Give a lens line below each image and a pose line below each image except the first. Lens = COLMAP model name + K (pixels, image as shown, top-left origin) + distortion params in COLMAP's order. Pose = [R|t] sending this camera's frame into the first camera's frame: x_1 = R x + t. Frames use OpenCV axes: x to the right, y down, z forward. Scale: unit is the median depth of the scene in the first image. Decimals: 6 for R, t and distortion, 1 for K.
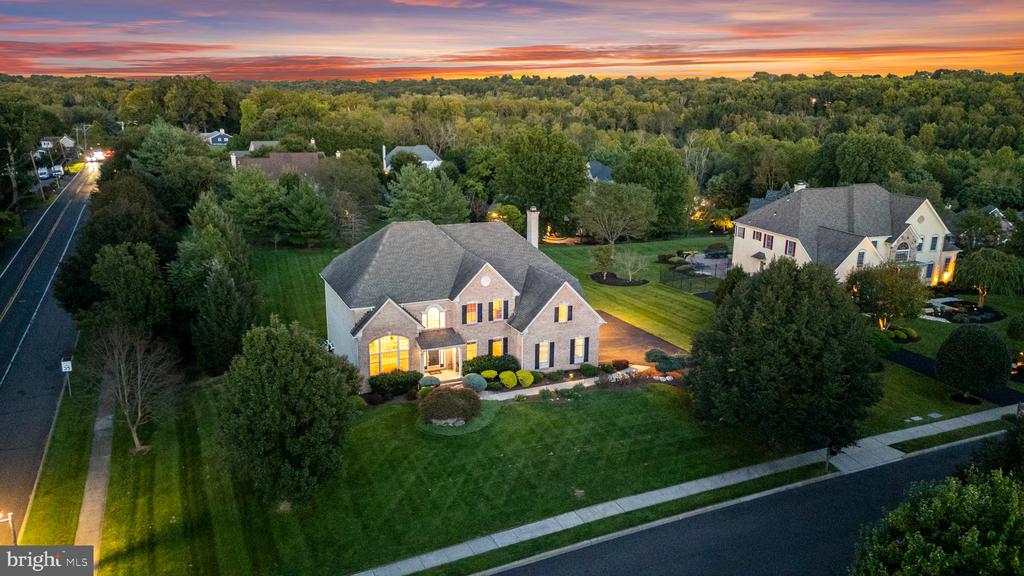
lens RADIAL K [[746.9, 0, 512.0], [0, 746.9, 288.0], [0, 0, 1]] dist [0.095502, -0.112019]
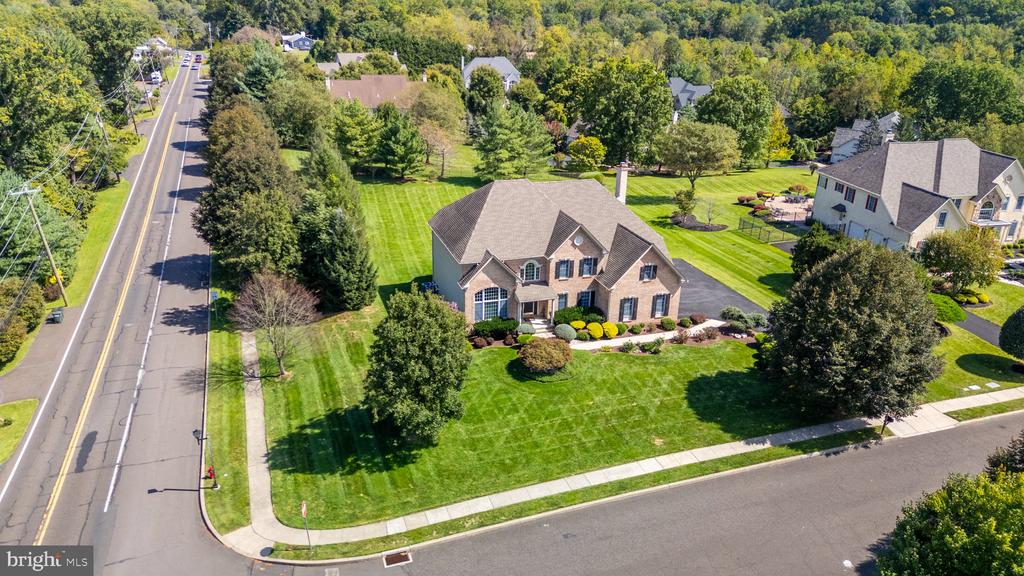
lens RADIAL K [[746.9, 0, 512.0], [0, 746.9, 288.0], [0, 0, 1]] dist [0.095502, -0.112019]
pose [[0.995476, 0.048445, -0.081735, -0.040356], [-0.037632, 0.990930, 0.129003, -0.079144], [0.087243, -0.125343, 0.988270, -0.106472]]
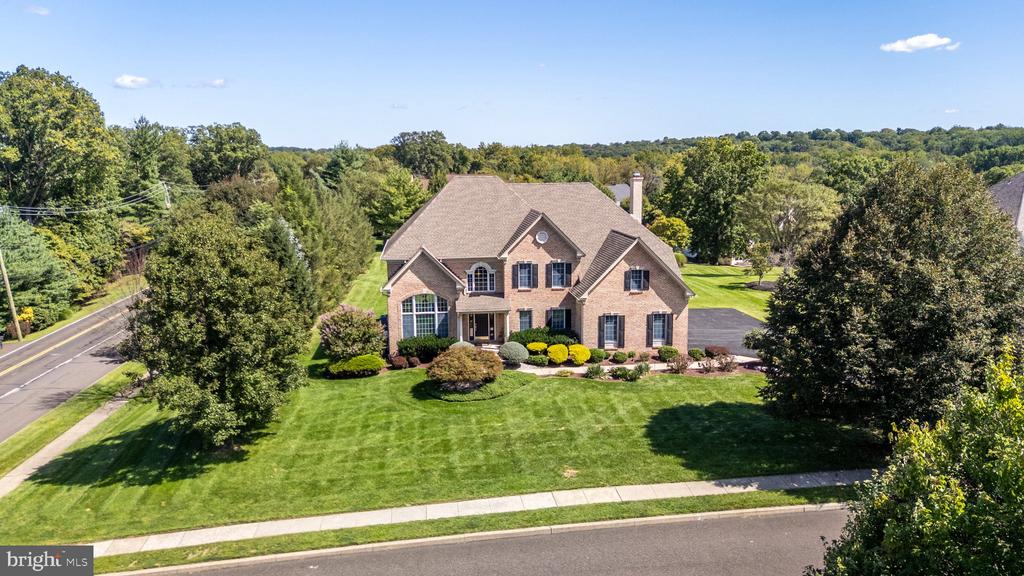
lens RADIAL K [[746.9, 0, 512.0], [0, 746.9, 288.0], [0, 0, 1]] dist [0.095502, -0.112019]
pose [[0.953906, 0.031933, -0.298401, 0.185298], [-0.056268, 0.995720, -0.073319, 0.112023], [0.294782, 0.086730, 0.951620, 0.201809]]
